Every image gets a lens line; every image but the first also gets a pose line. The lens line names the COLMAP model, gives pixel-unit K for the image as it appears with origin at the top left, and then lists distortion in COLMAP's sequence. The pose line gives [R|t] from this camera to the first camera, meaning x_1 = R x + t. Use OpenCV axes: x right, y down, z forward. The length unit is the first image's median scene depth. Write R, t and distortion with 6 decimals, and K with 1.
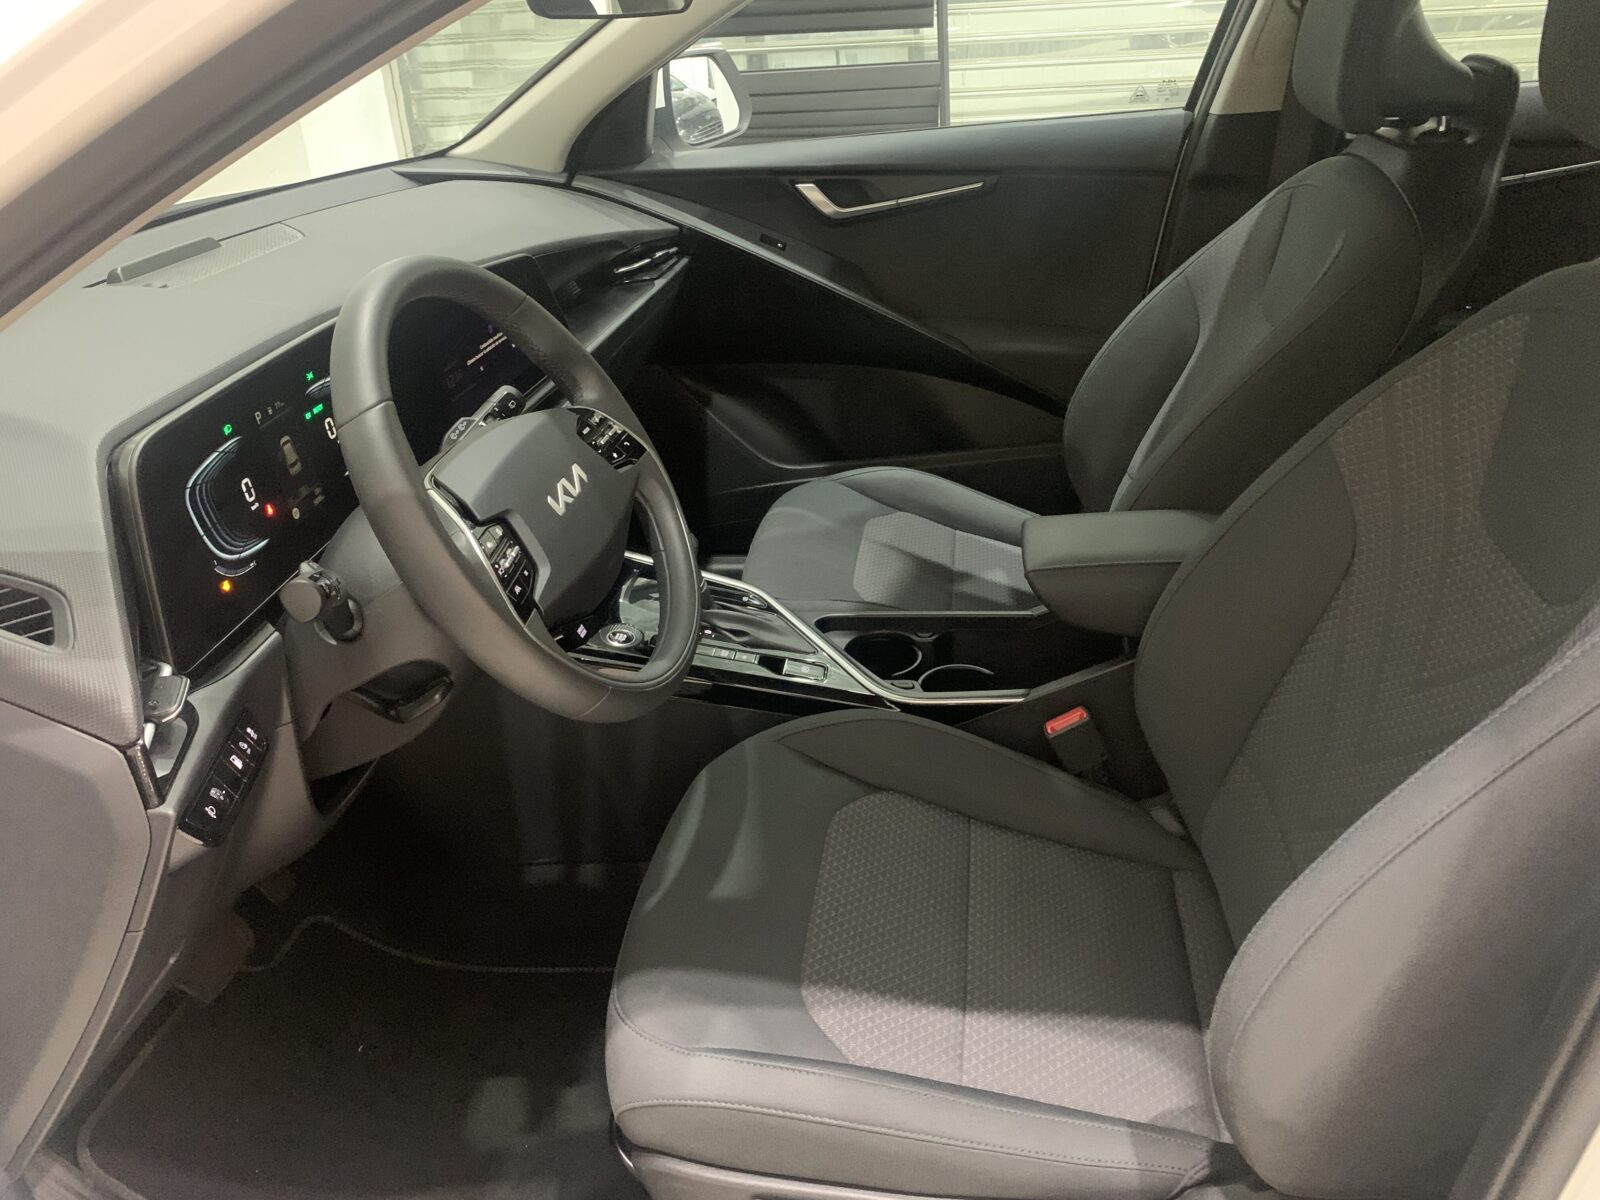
lens RADIAL K [[1225.8, 0, 768.5], [0, 1225.8, 625.5], [0, 0, 1]] dist [0.069886, -0.009493]
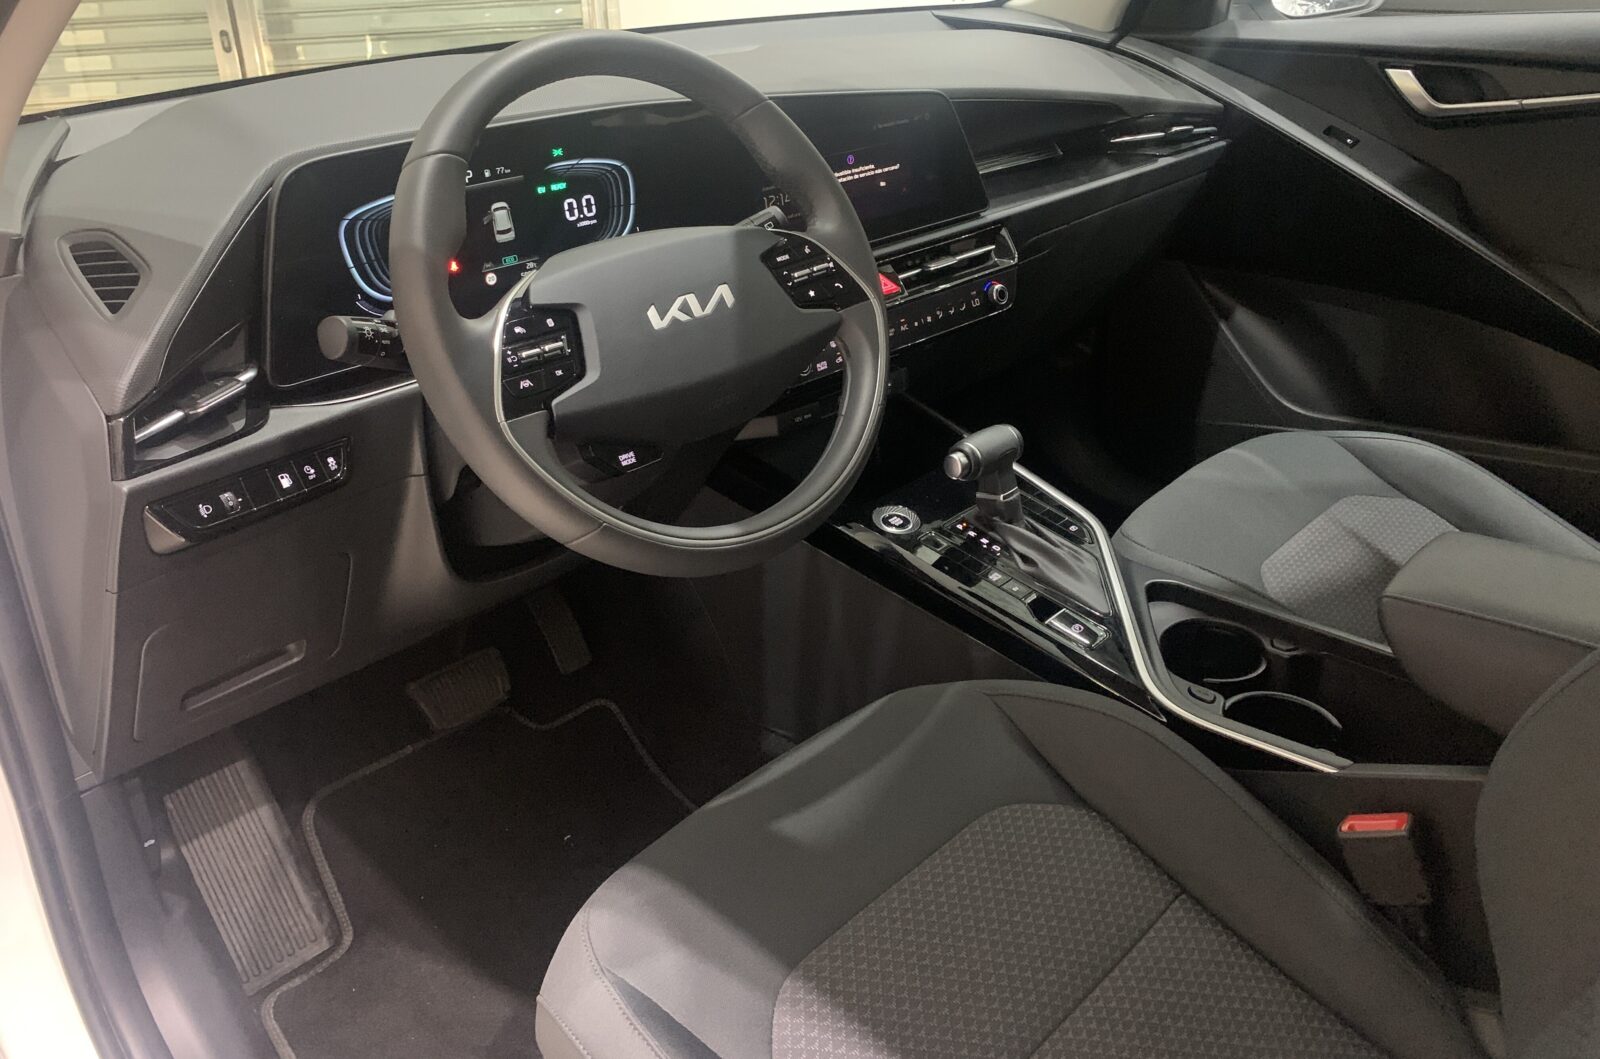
lens RADIAL K [[1226.6, 0, 768.5], [0, 1226.6, 465.6], [0, 0, 1]] dist [0.031550, -0.003820]
pose [[0.804862, 0.270582, -0.528188, 0.267225], [-0.295207, 0.954629, 0.039198, -0.037503], [0.514830, 0.124376, 0.848222, 0.211323]]
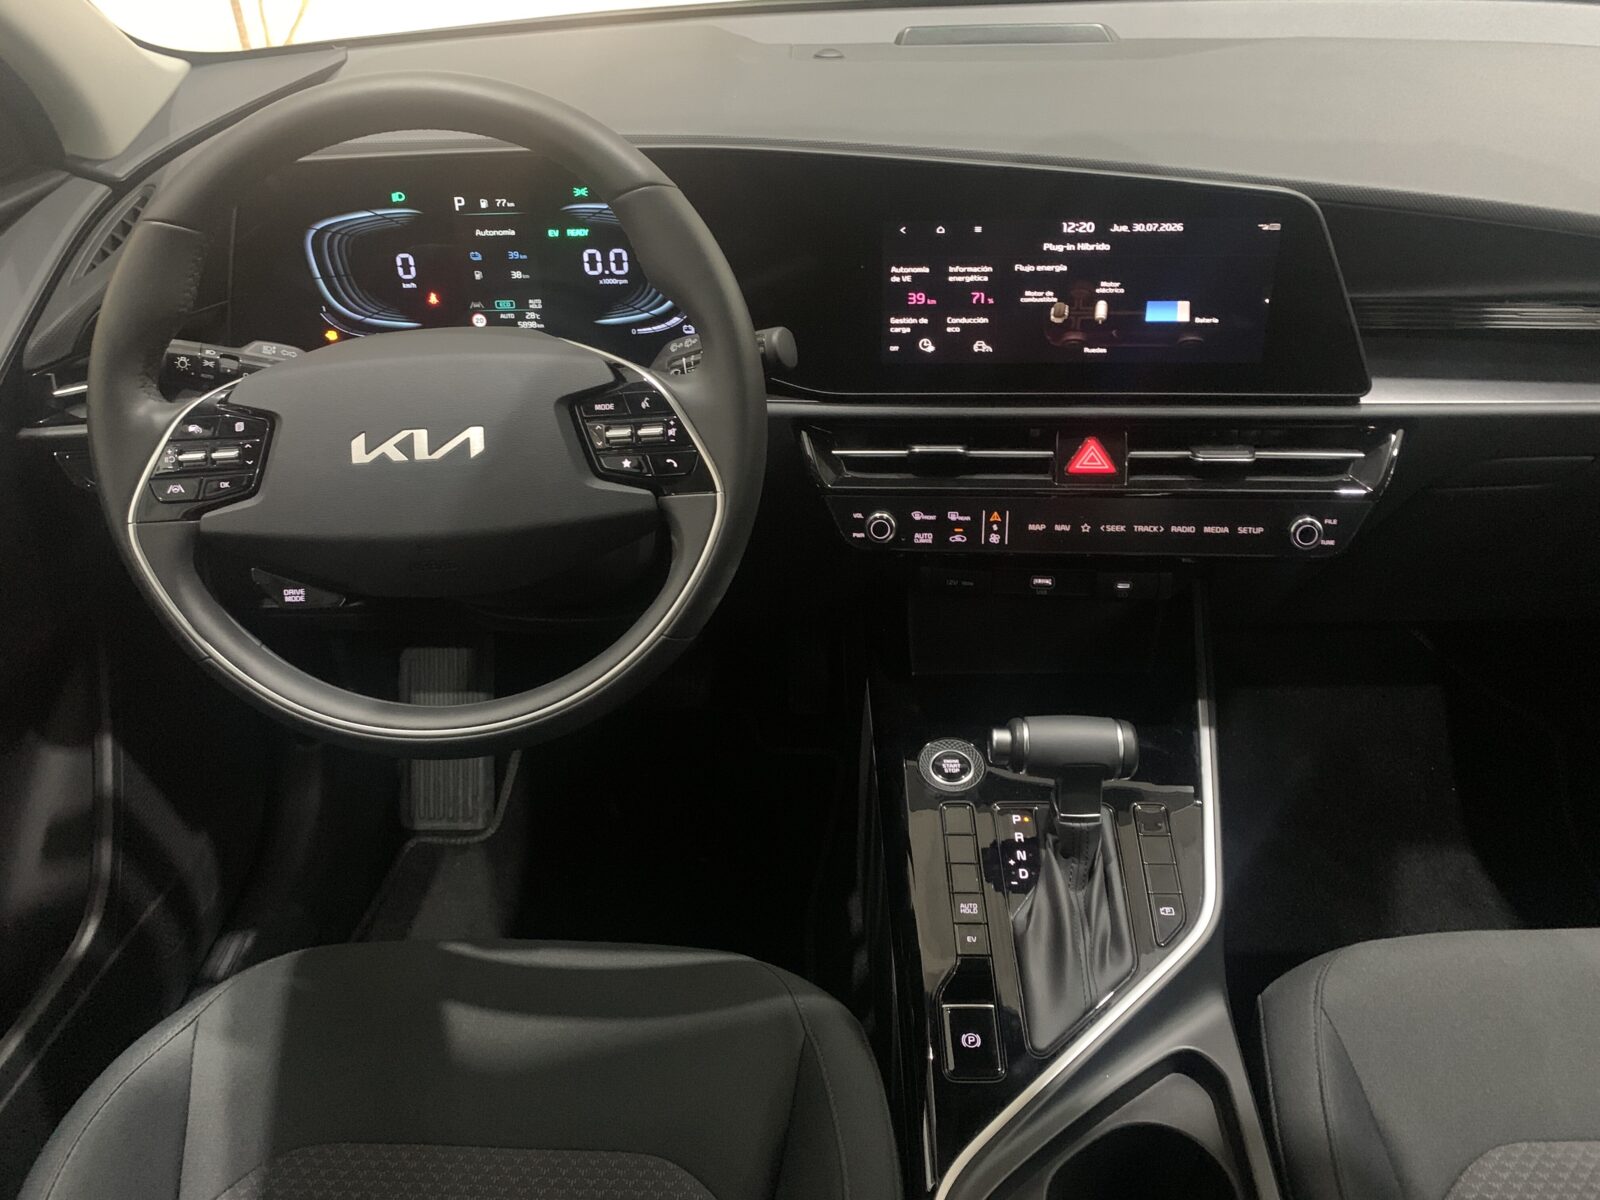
lens RADIAL K [[1195.2, 0, 765.6], [0, 1195.2, 610.4], [0, 0, 1]] dist [0.010580, -0.017278]
pose [[0.104384, 0.617048, -0.779972, 0.326164], [-0.446045, 0.730003, 0.517822, -0.349044], [0.888903, 0.293850, 0.351432, 0.685374]]
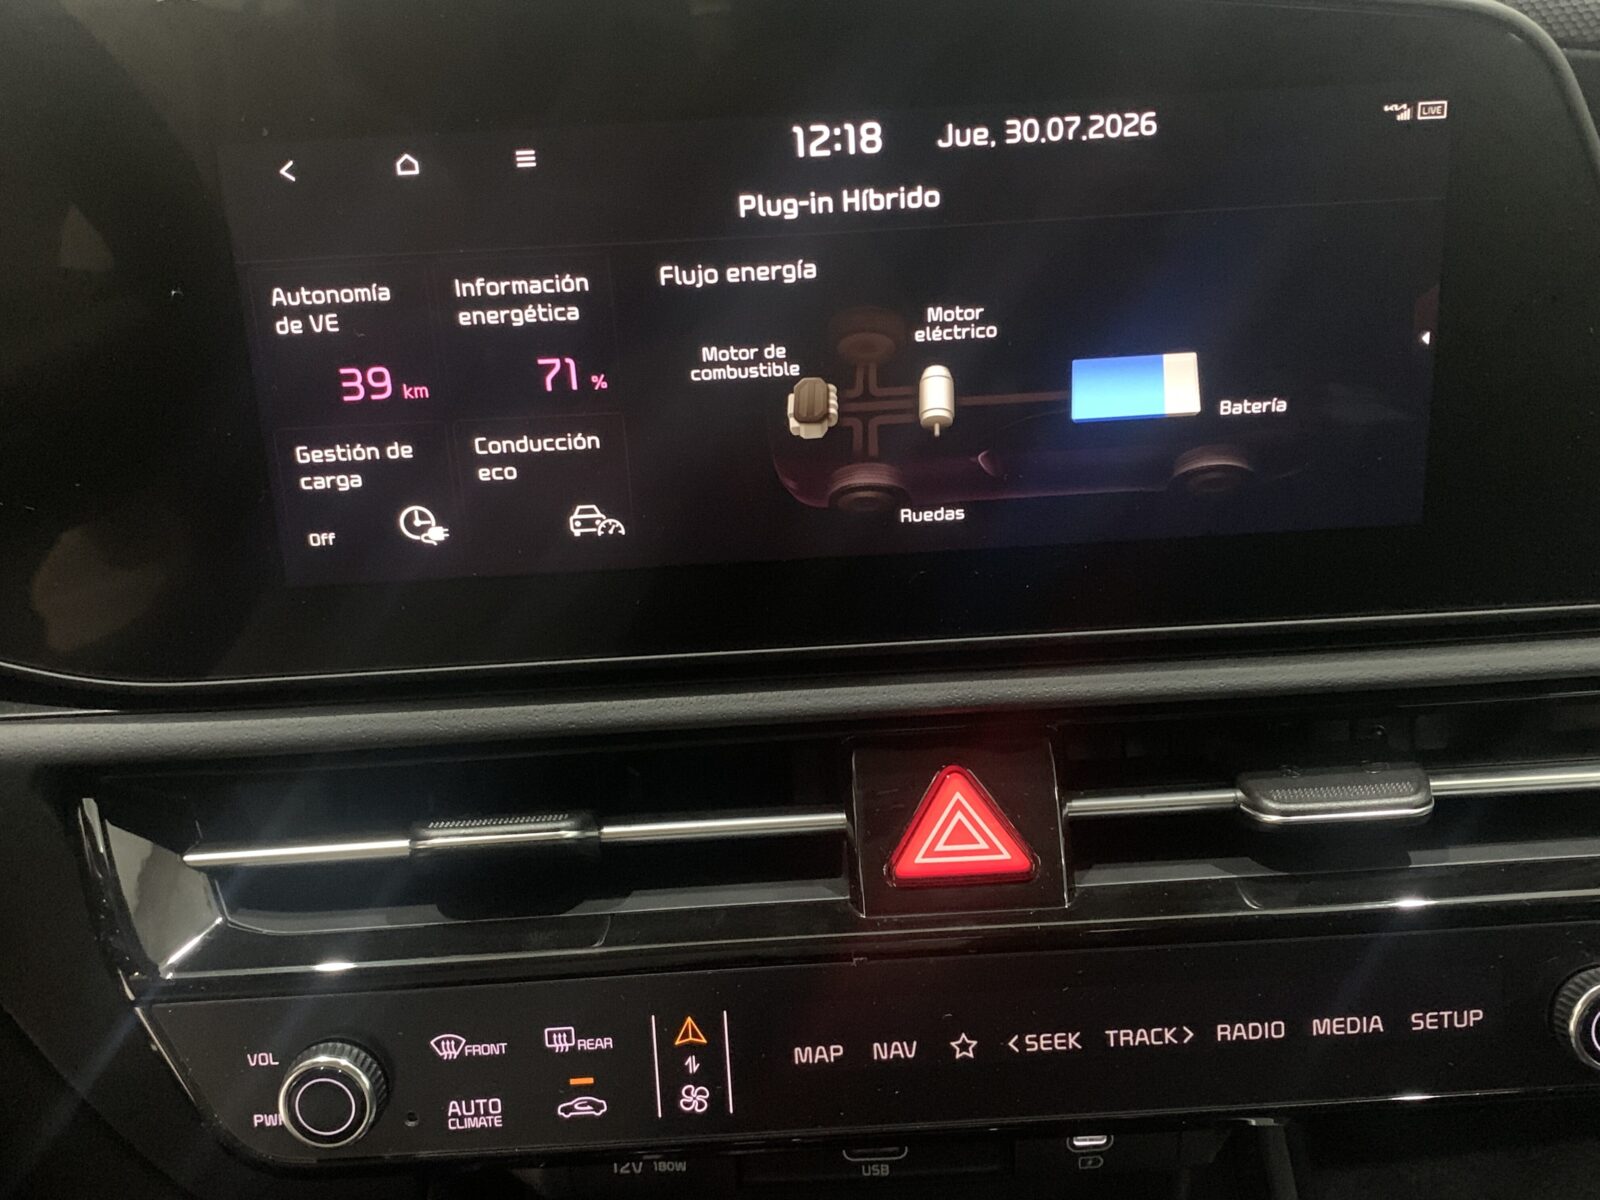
lens RADIAL K [[1668.7, 0, 799.4], [0, 1668.7, 601.4], [0, 0, 1]] dist [0.039444, 0.000000]
pose [[0.257388, 0.460368, -0.849596, 0.027291], [-0.448599, 0.835659, 0.316911, -0.272140], [0.855868, 0.299559, 0.421609, 0.875658]]
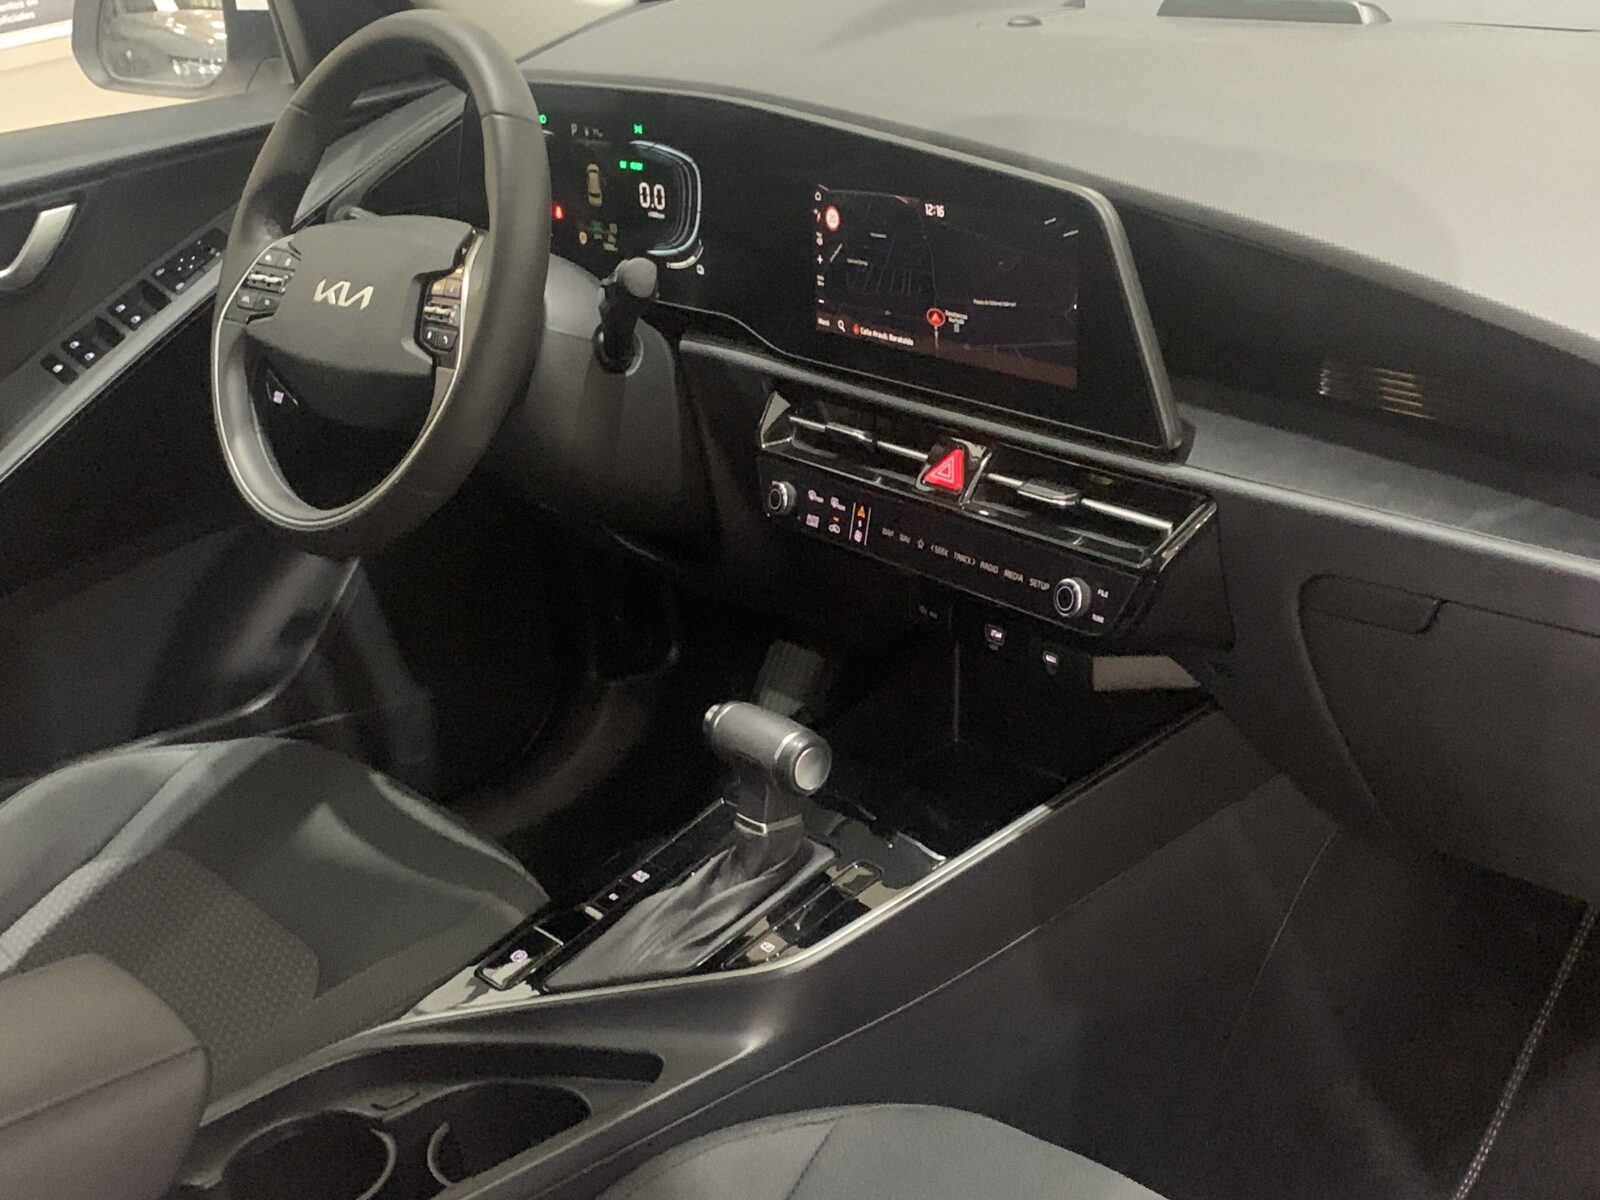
lens RADIAL K [[2039.0, 0, 798.0], [0, 2039.0, 583.3], [0, 0, 1]] dist [0.116762, 0.000000]
pose [[-0.644273, 0.415240, -0.642252, 0.480185], [-0.219593, 0.703972, 0.675428, -0.746250], [0.732592, 0.576194, -0.362366, 1.357909]]
